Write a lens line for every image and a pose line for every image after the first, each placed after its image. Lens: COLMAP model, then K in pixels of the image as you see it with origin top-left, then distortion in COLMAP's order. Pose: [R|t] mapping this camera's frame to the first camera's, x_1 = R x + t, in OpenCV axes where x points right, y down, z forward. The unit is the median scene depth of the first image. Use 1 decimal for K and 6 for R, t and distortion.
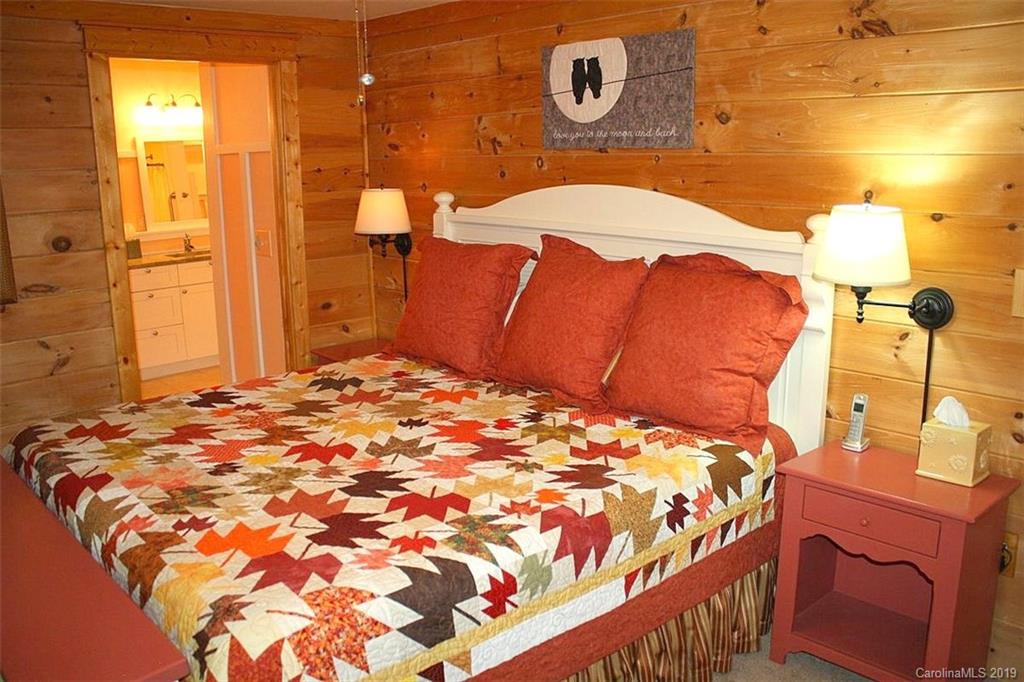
lens RADIAL K [[888.0, 0, 517.3], [0, 888.0, 341.4], [0, 0, 1]] dist [-0.161737, 0.153642]
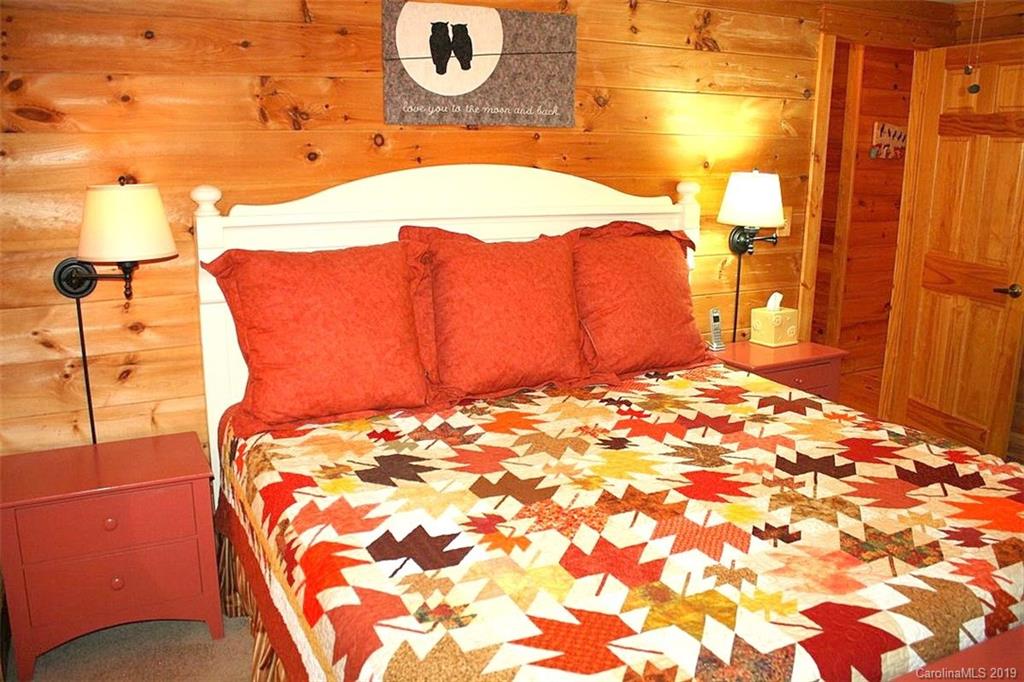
lens RADIAL K [[888.0, 0, 517.3], [0, 888.0, 341.4], [0, 0, 1]] dist [-0.161737, 0.153642]
pose [[0.247482, -0.205203, 0.946913, -0.899965], [0.187817, 0.968937, 0.160888, -0.153748], [-0.950514, 0.138029, 0.278335, 0.808086]]
